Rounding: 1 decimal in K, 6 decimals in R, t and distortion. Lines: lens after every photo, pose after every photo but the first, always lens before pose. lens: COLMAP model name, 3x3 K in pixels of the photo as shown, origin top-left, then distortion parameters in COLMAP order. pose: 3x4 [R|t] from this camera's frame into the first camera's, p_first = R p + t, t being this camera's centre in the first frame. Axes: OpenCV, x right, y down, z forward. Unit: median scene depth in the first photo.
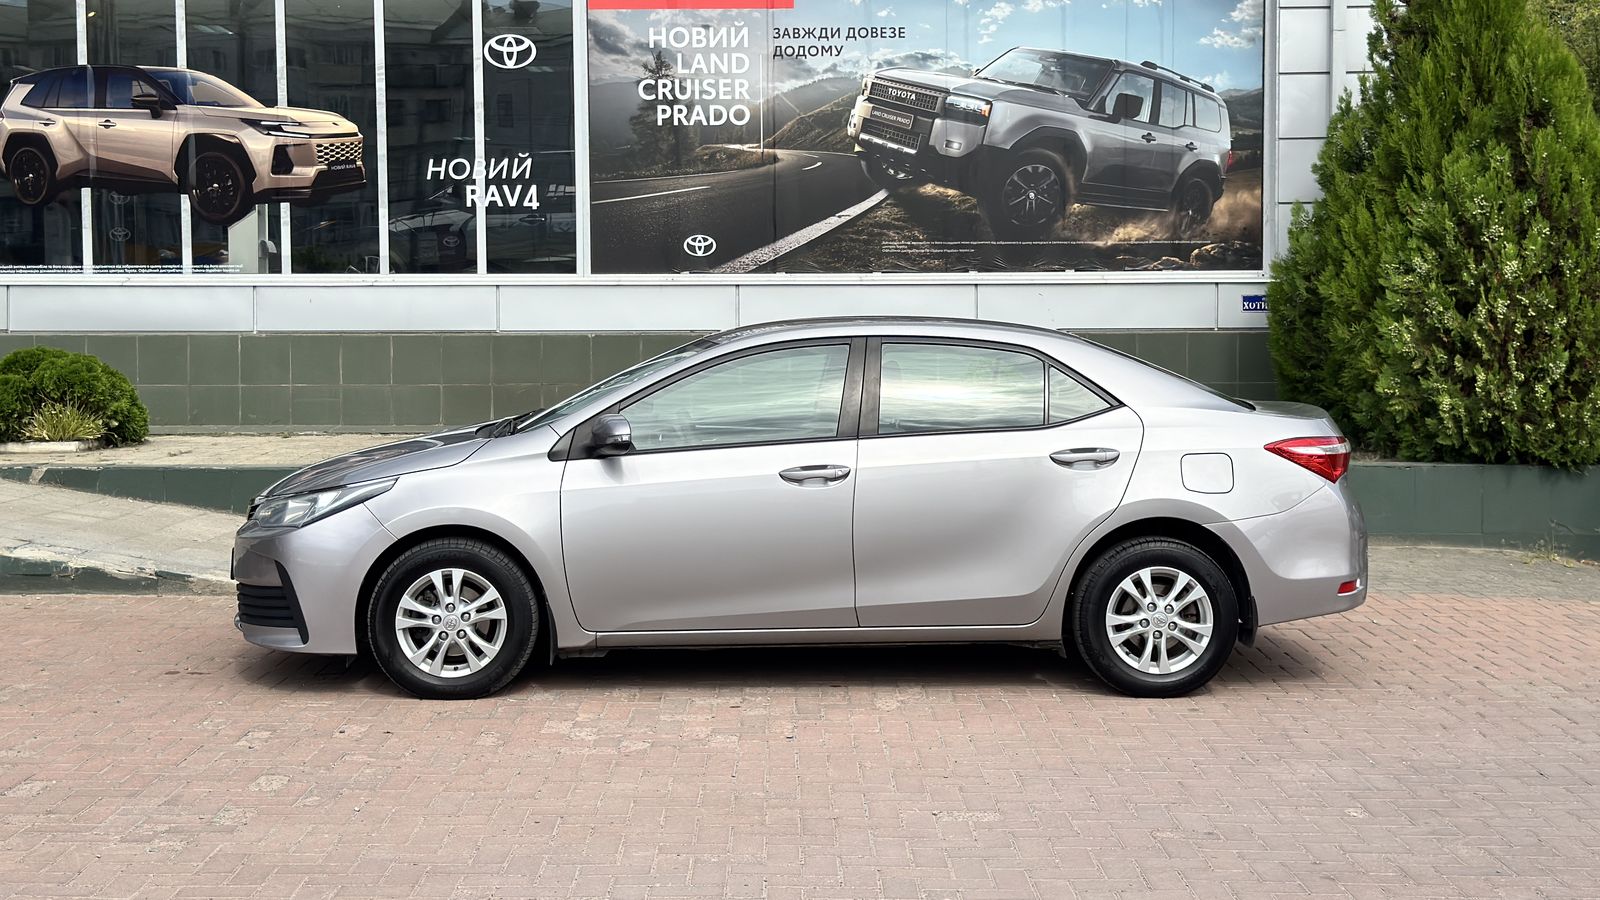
lens RADIAL K [[1955.9, 0, 804.8], [0, 1955.9, 384.6], [0, 0, 1]] dist [0.164661, -0.257661]
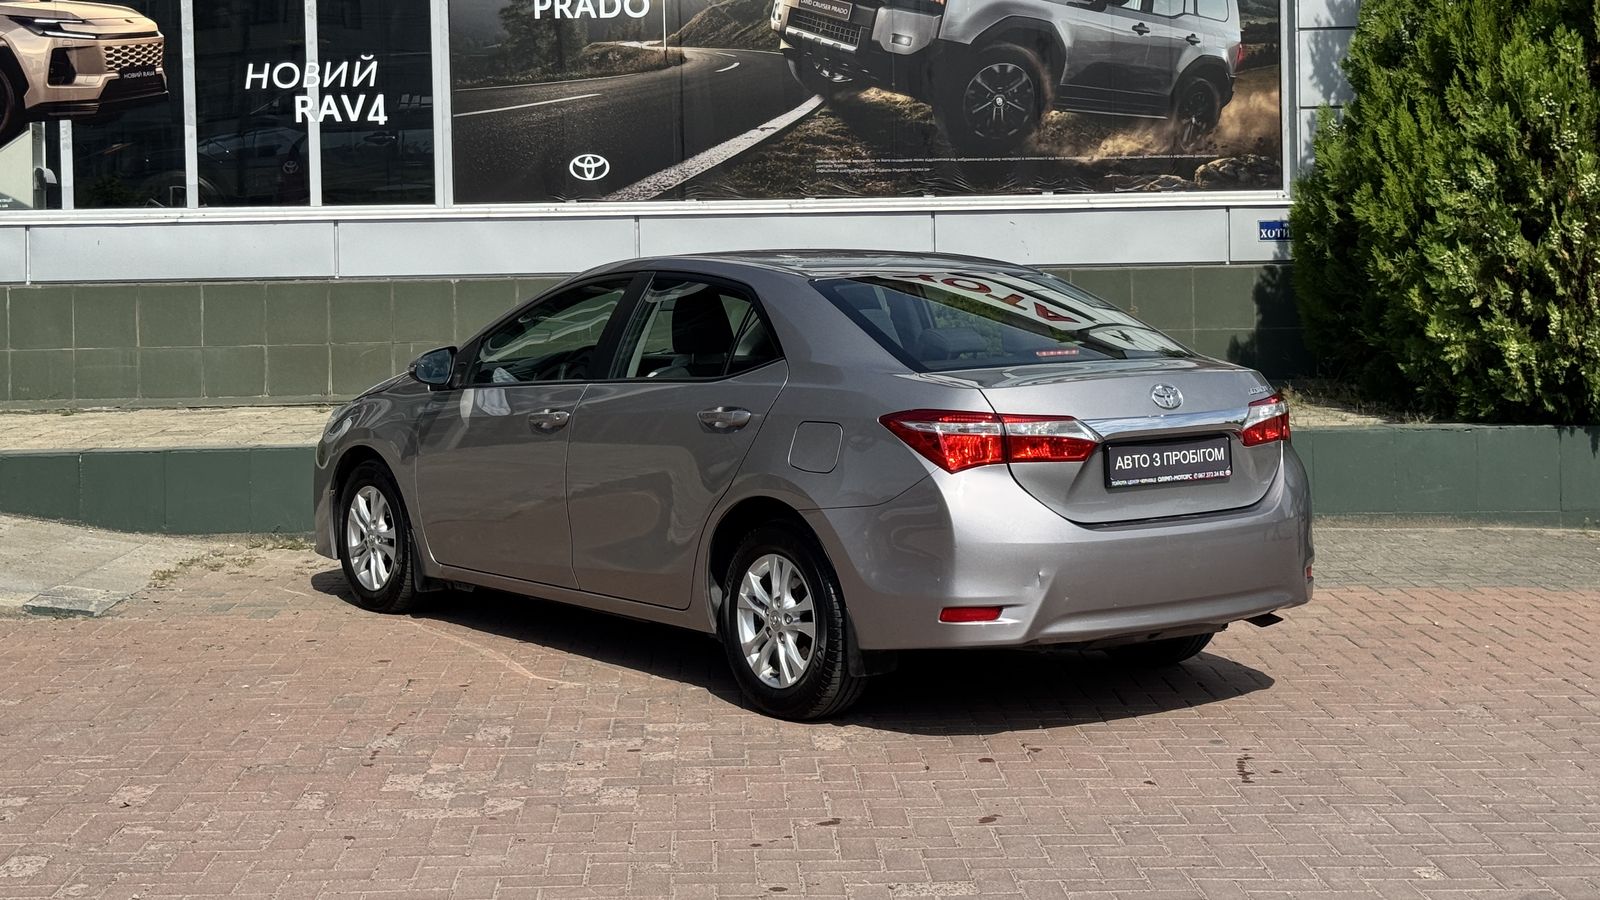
lens RADIAL K [[2383.7, 0, 807.6], [0, 2383.7, 277.6], [0, 0, 1]] dist [0.146331, -0.144767]
pose [[0.999309, -0.013520, 0.034612, 0.001430], [0.014424, 0.999558, -0.025996, 0.001009], [-0.034246, 0.026477, 0.999063, 0.019636]]
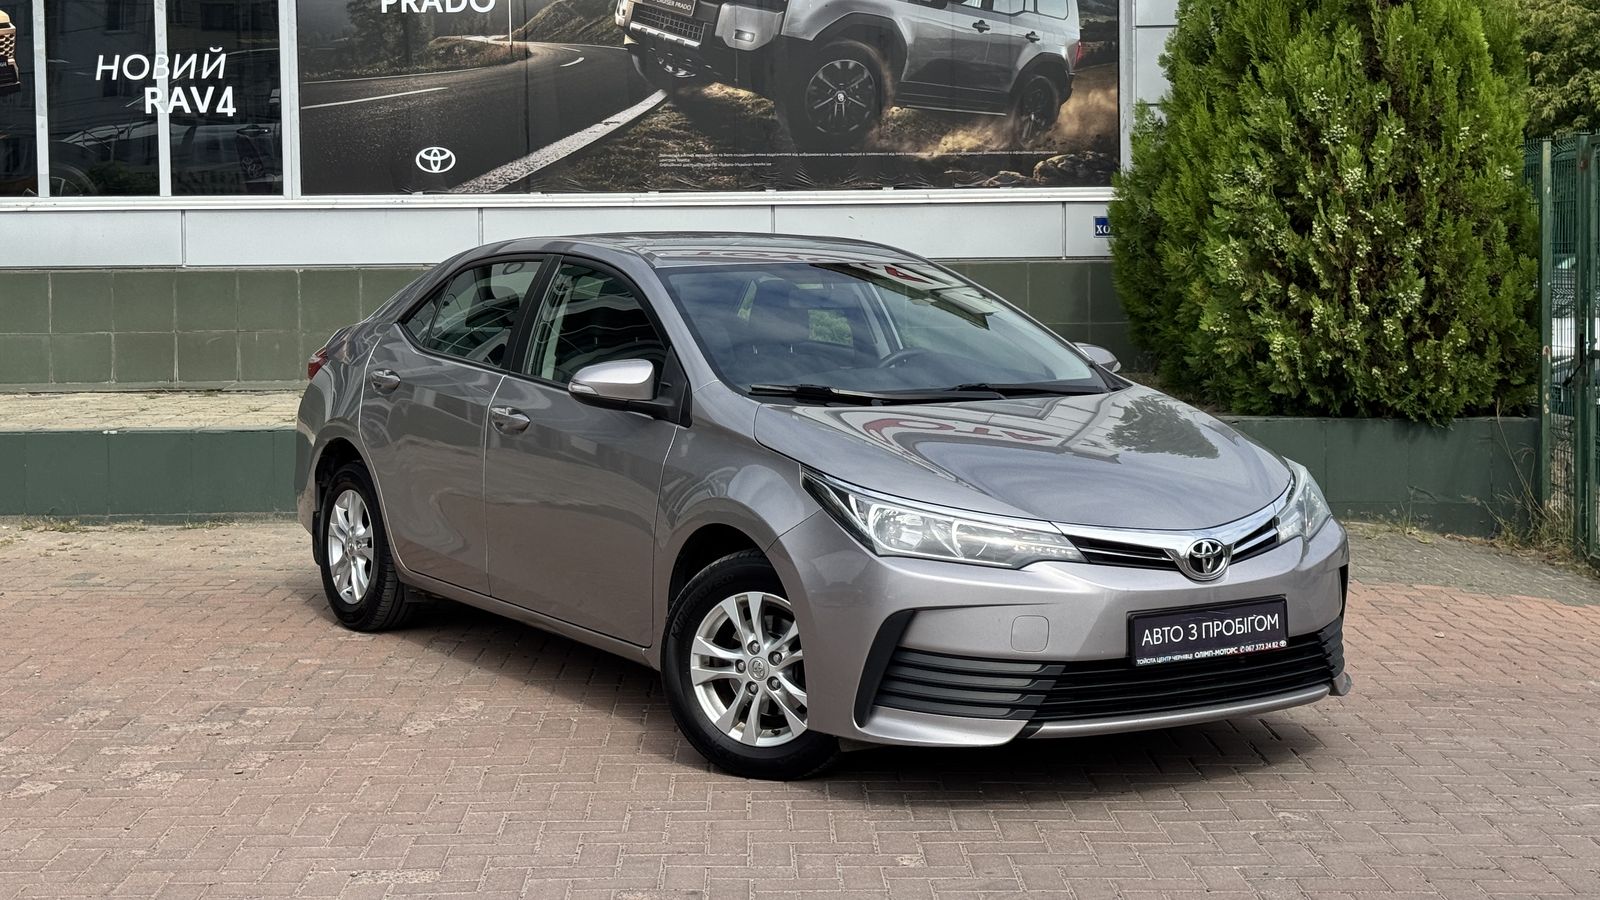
lens RADIAL K [[2297.9, 0, 795.3], [0, 2297.9, 317.0], [0, 0, 1]] dist [0.137117, -0.049046]
pose [[0.999939, -0.007206, 0.008410, 0.087876], [0.007289, 0.999924, -0.009964, 0.005104], [-0.008337, 0.010025, 0.999915, 0.038915]]
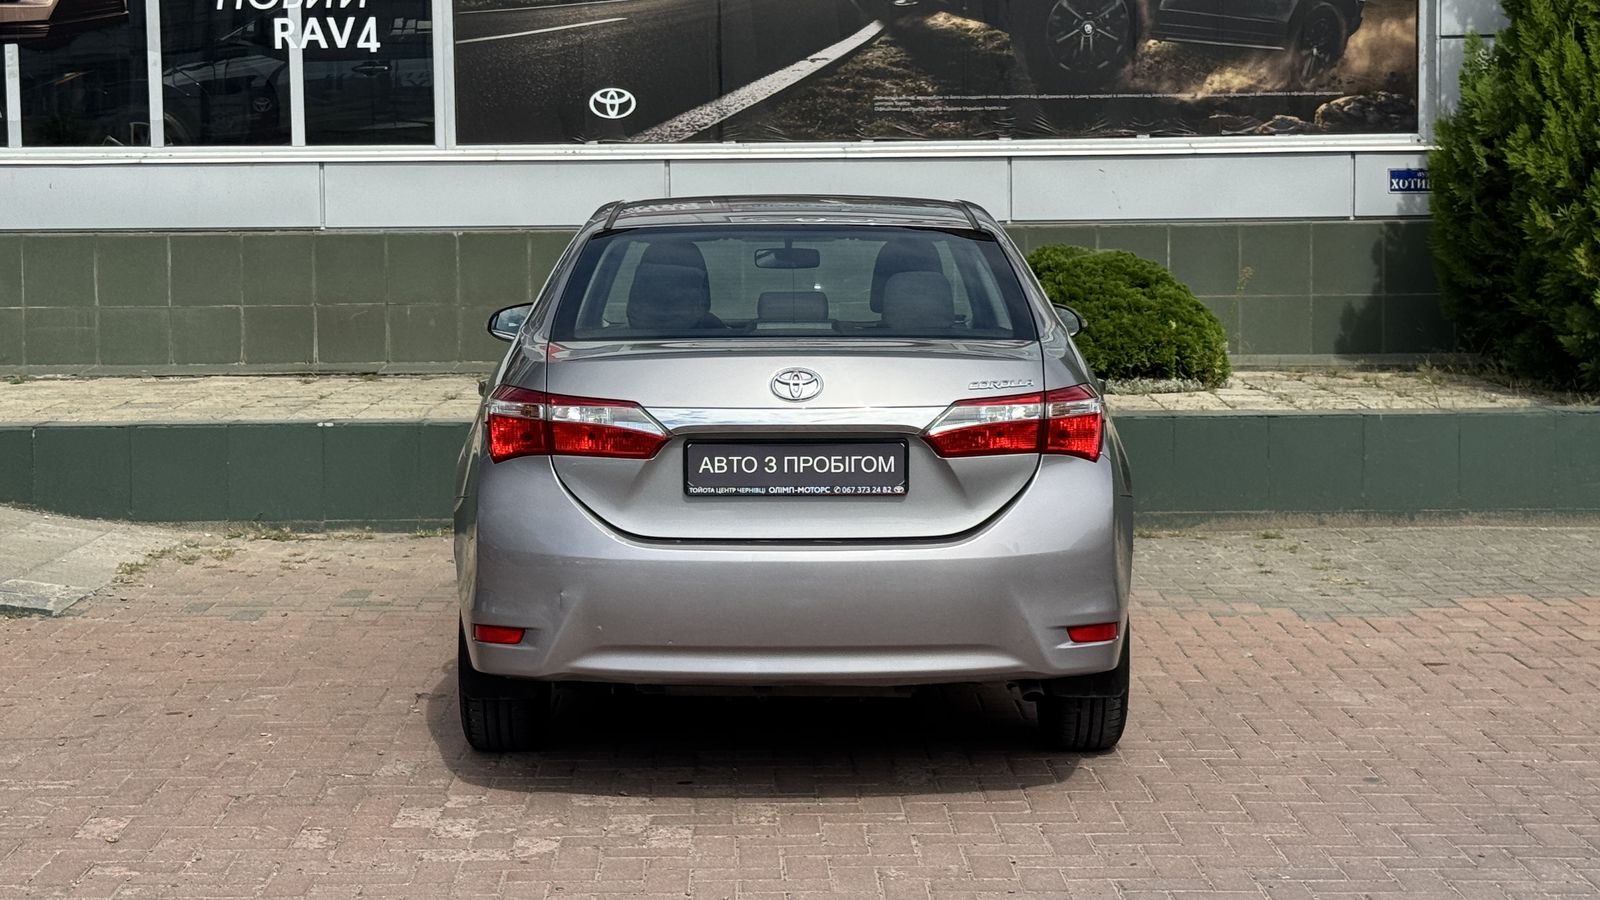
lens RADIAL K [[2683.3, 0, 793.1], [0, 2683.3, 362.5], [0, 0, 1]] dist [0.150609, -0.138483]
pose [[0.999831, -0.007815, 0.016645, -0.006075], [0.007462, 0.999748, 0.021171, 0.001288], [-0.016806, -0.021043, 0.999637, 0.042586]]
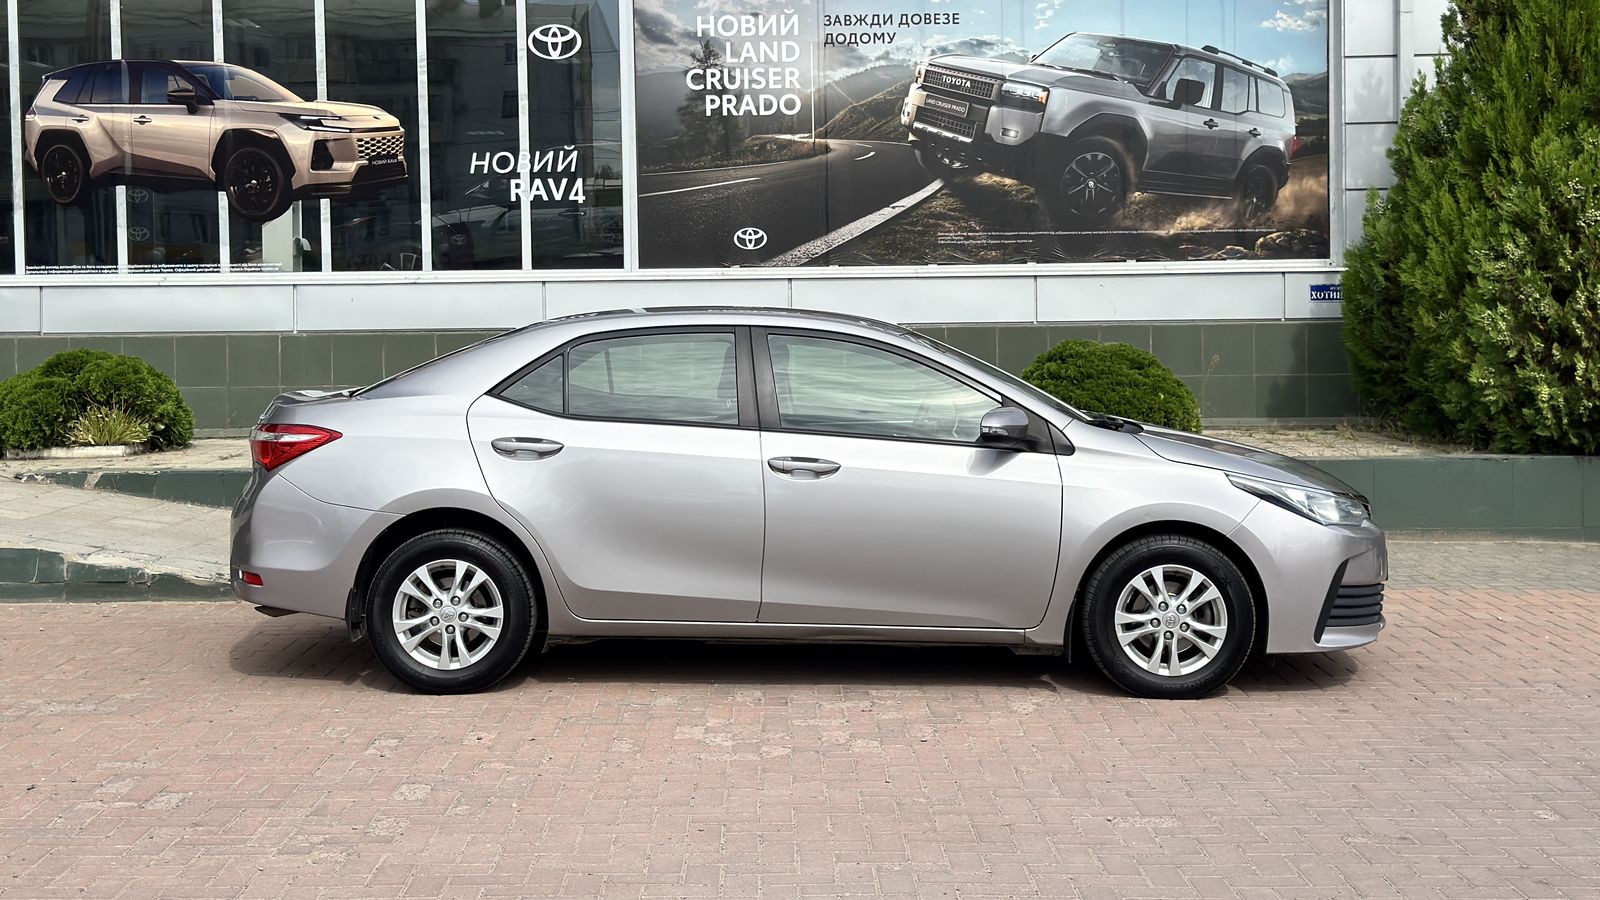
lens RADIAL K [[2007.8, 0, 800.2], [0, 2007.8, 351.1], [0, 0, 1]] dist [0.161406, -0.238548]
pose [[0.999952, -0.009042, 0.003742, -0.033090], [0.009102, 0.999826, -0.016278, 0.001430], [-0.003594, 0.016311, 0.999861, 0.002264]]
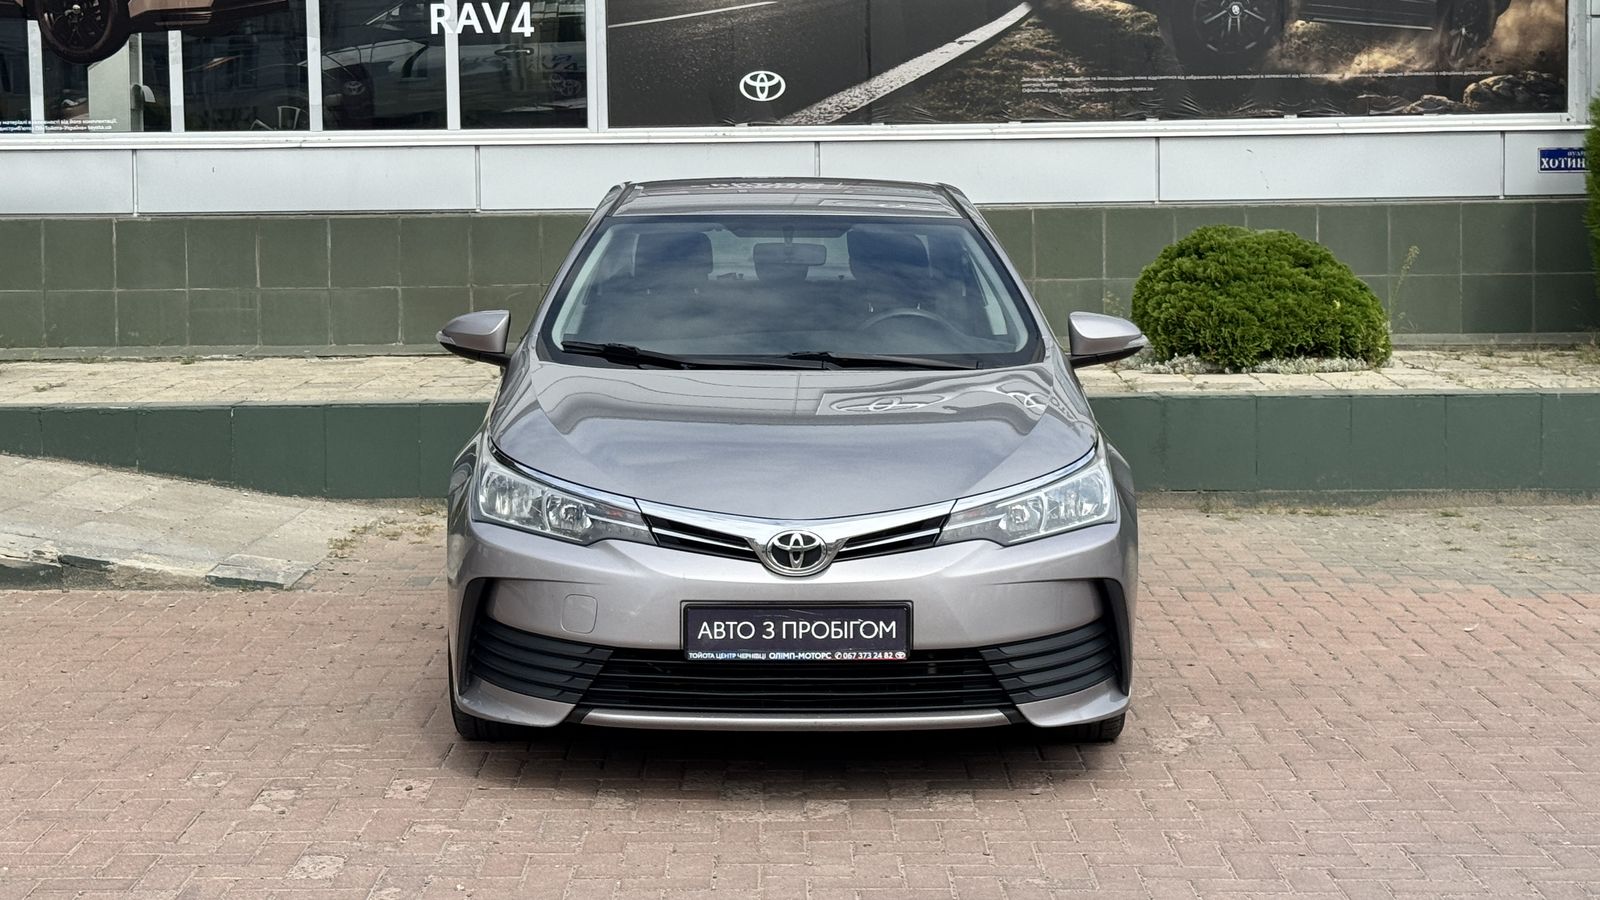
lens RADIAL K [[2713.3, 0, 790.9], [0, 2713.3, 334.3], [0, 0, 1]] dist [0.147377, -0.093050]
pose [[0.999953, -0.008967, -0.003612, -0.040694], [0.009032, 0.999791, 0.018366, 0.000304], [0.003447, -0.018398, 0.999825, 0.023349]]
